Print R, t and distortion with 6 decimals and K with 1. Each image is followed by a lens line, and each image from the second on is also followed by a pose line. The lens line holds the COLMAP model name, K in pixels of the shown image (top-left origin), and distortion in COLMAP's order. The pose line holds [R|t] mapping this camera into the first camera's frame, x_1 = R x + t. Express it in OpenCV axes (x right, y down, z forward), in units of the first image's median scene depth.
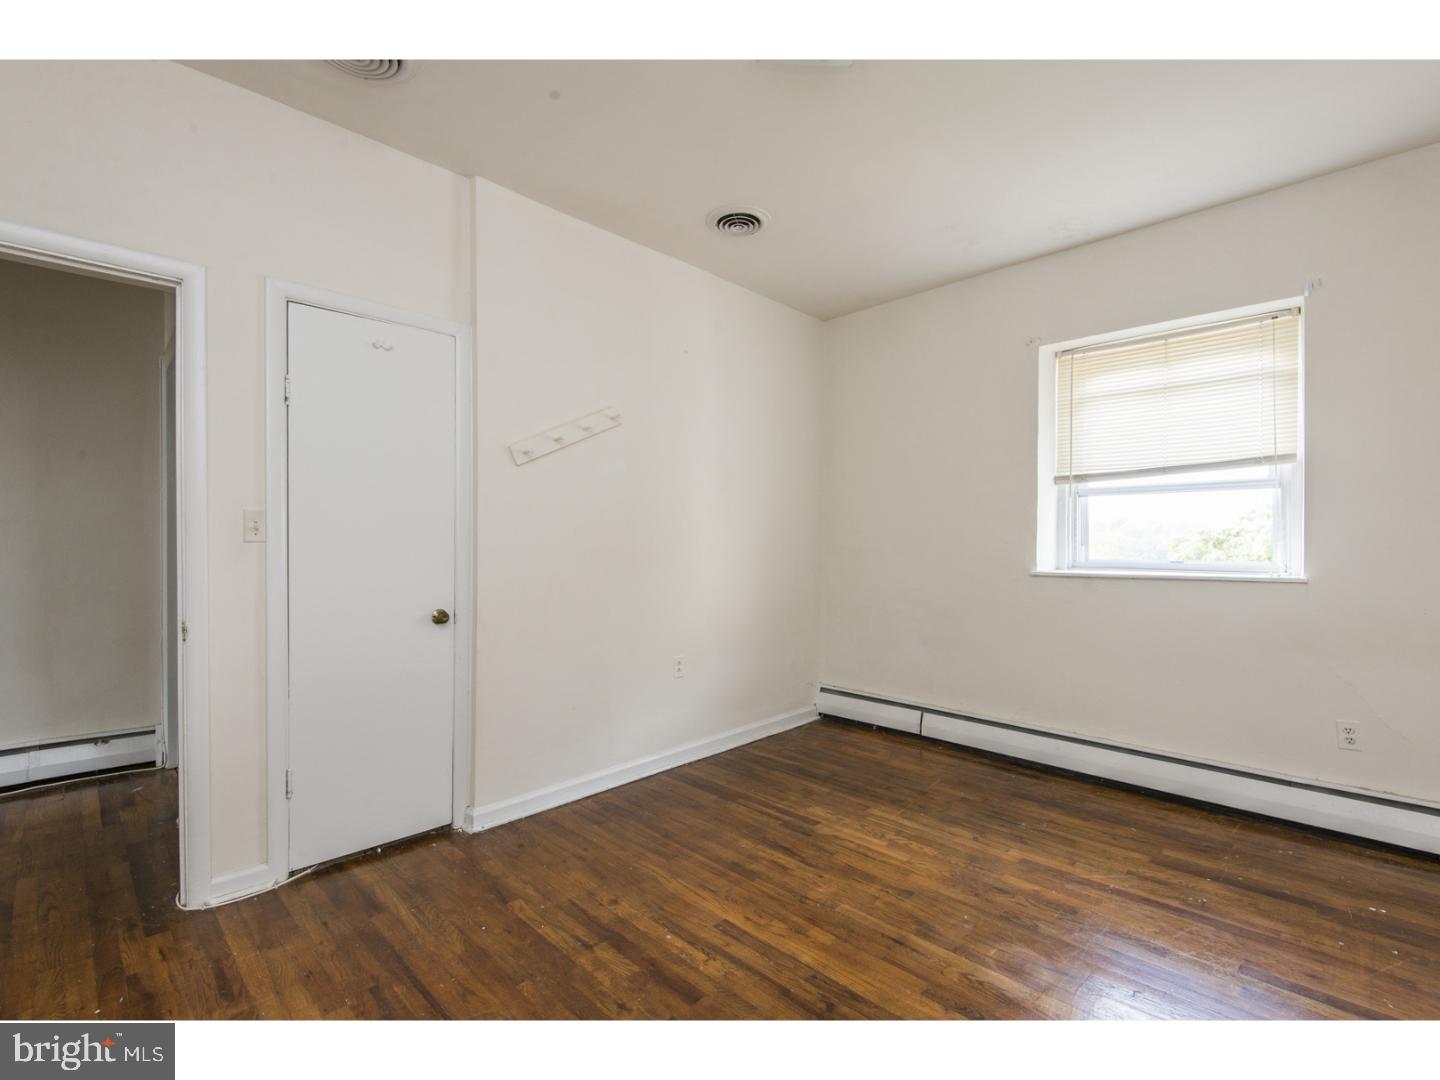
lens RADIAL K [[656.6, 0, 720.1], [0, 656.6, 543.3], [0, 0, 1]] dist [0.029735, -0.016120]
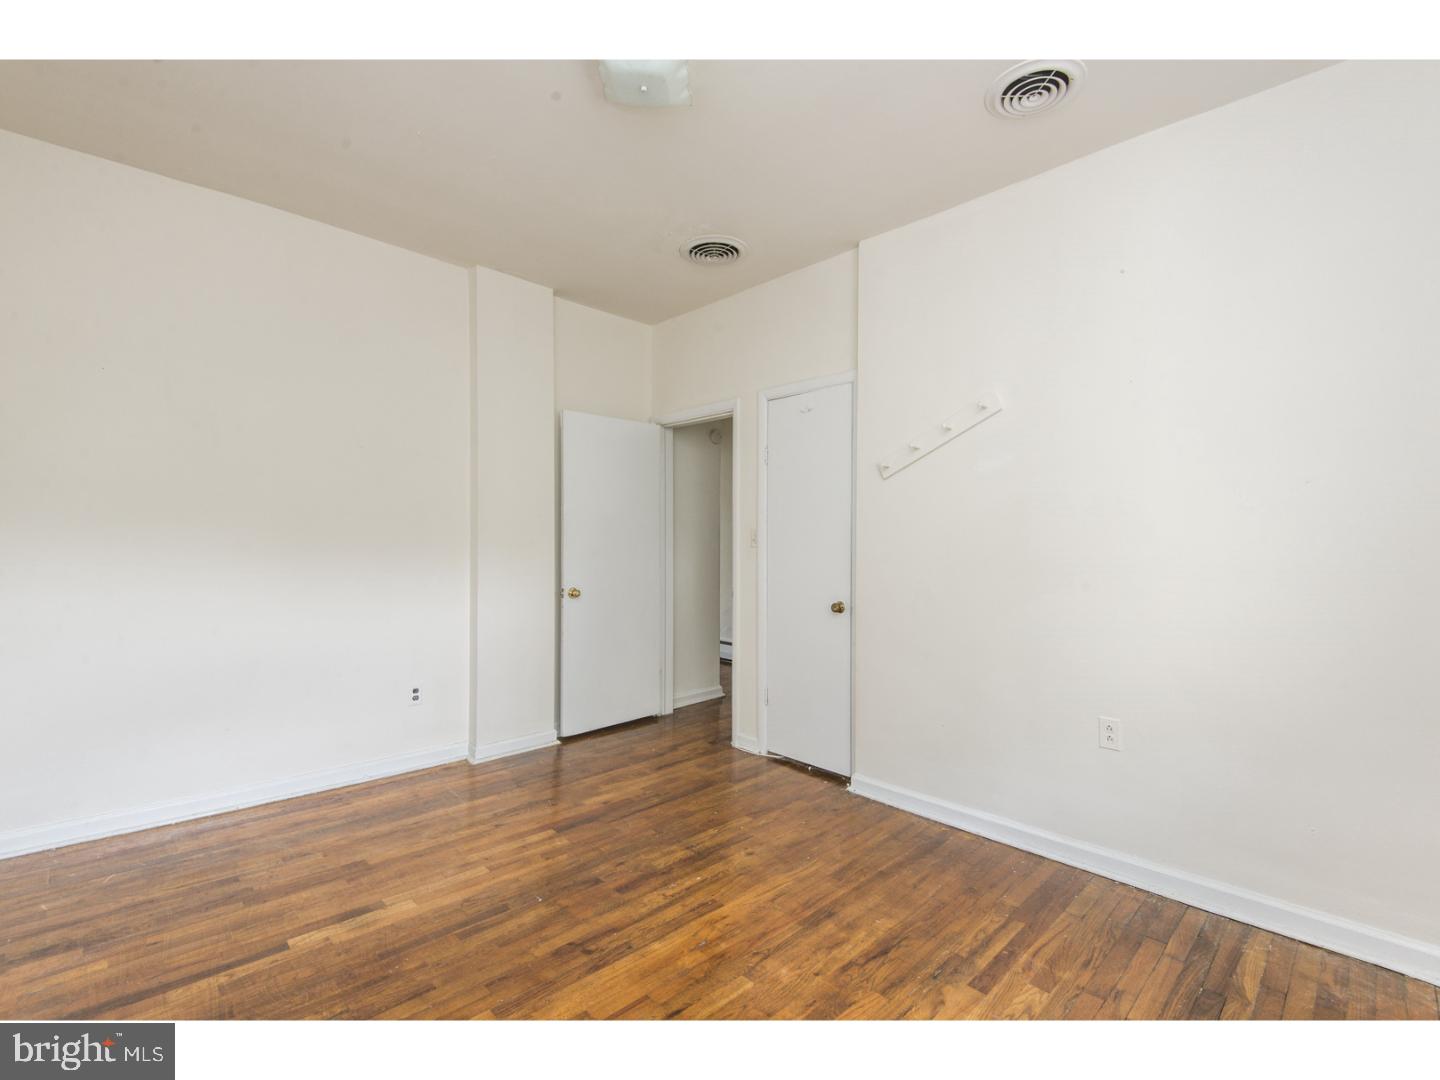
lens RADIAL K [[656.6, 0, 723.1], [0, 656.6, 538.0], [0, 0, 1]] dist [0.029735, -0.016120]
pose [[-0.012848, -0.010358, -0.999864, 0.830218], [-0.015282, 0.999832, -0.010161, -0.004475], [0.999801, 0.015150, -0.013004, 0.781350]]
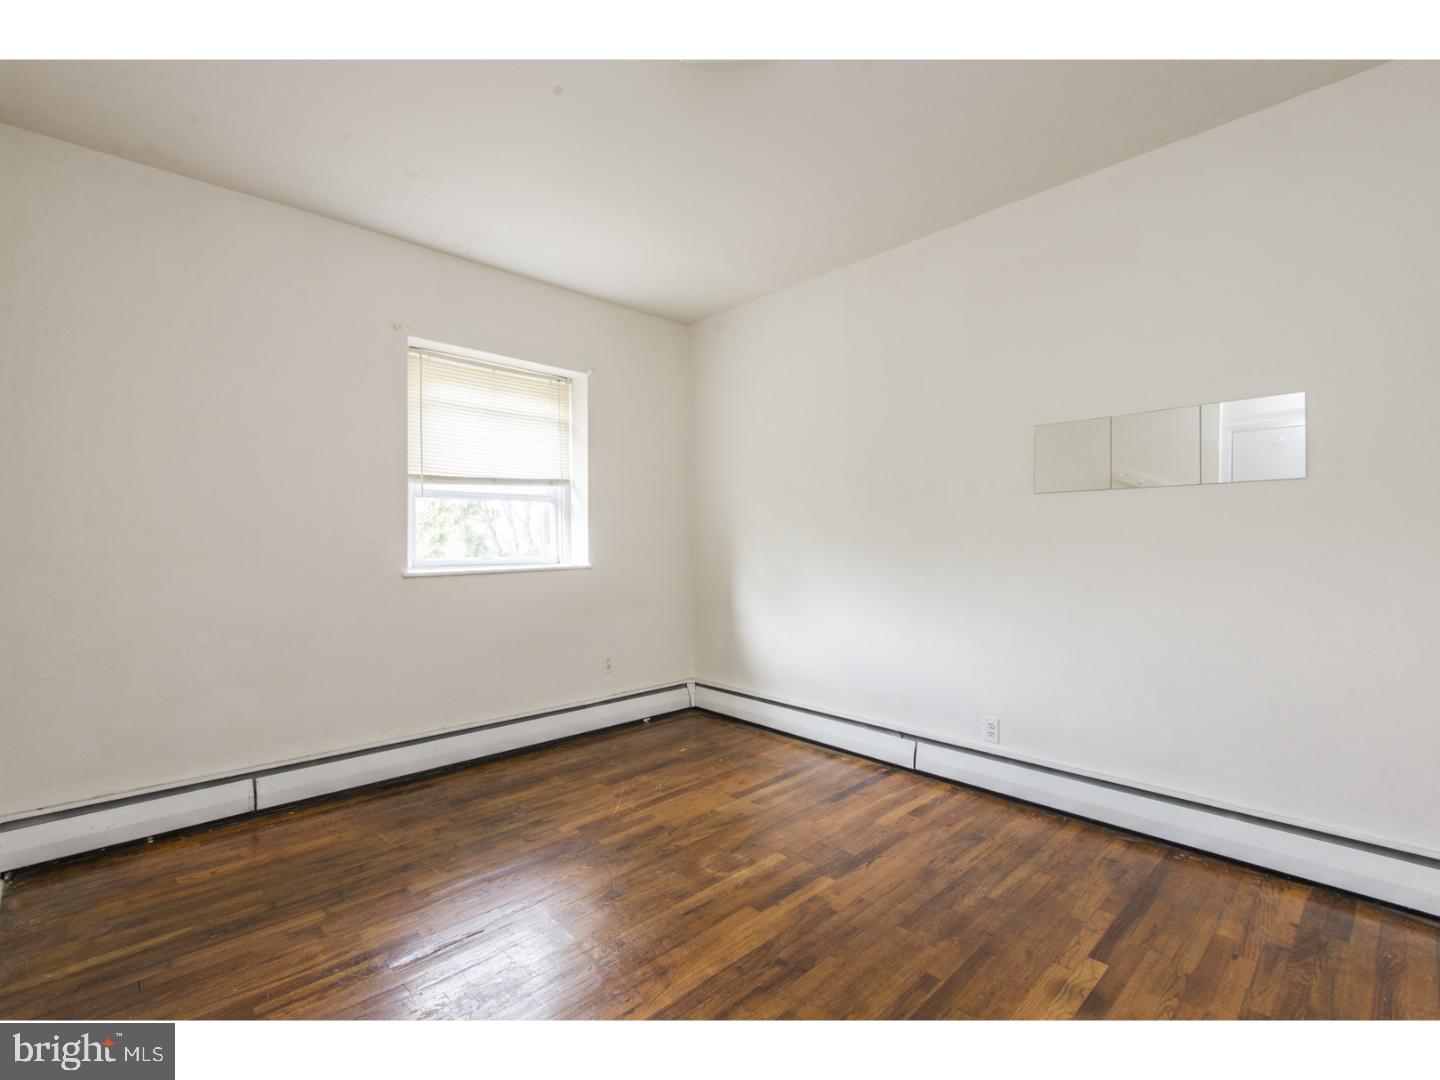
lens RADIAL K [[656.6, 0, 724.3], [0, 656.6, 544.5], [0, 0, 1]] dist [0.029735, -0.016120]
pose [[0.013844, -0.003462, 0.999898, -0.584595], [0.008198, 0.999961, 0.003348, 0.003359], [-0.999871, 0.008150, 0.013872, 0.677519]]
